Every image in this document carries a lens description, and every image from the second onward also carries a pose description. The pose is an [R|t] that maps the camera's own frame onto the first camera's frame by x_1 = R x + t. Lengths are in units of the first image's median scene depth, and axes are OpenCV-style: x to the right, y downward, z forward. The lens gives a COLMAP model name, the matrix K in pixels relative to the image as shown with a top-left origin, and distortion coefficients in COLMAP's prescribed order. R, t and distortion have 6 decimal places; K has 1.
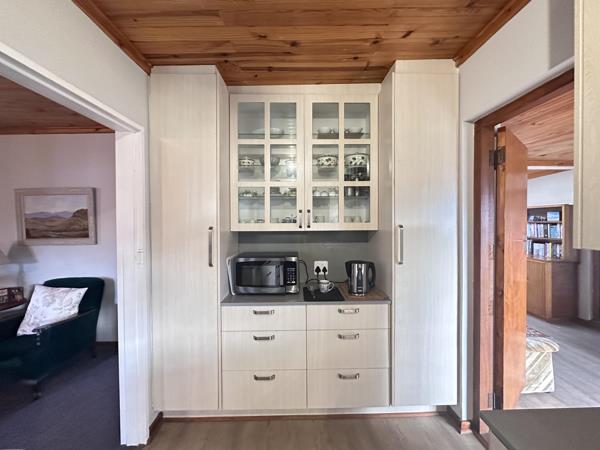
lens RADIAL K [[240.4, 0, 300.0], [0, 240.4, 225.0], [0, 0, 1]] dist [-0.001342, -0.000063]
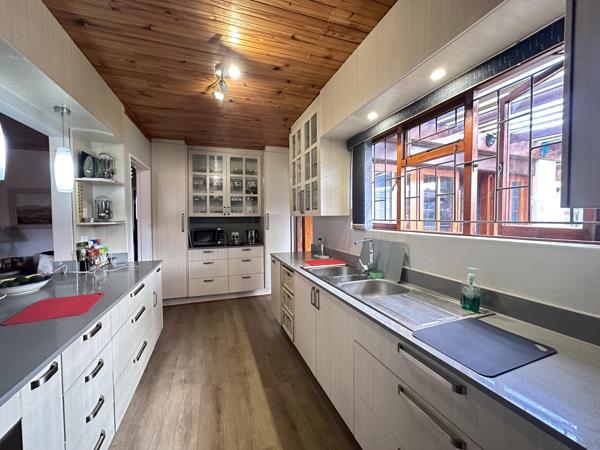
lens RADIAL K [[240.4, 0, 300.0], [0, 240.4, 225.0], [0, 0, 1]] dist [-0.001342, -0.000063]
pose [[0.947138, -0.007858, 0.320730, -0.049838], [0.003832, 0.999906, 0.013182, 0.072898], [-0.320803, -0.011256, 0.947079, -1.226717]]
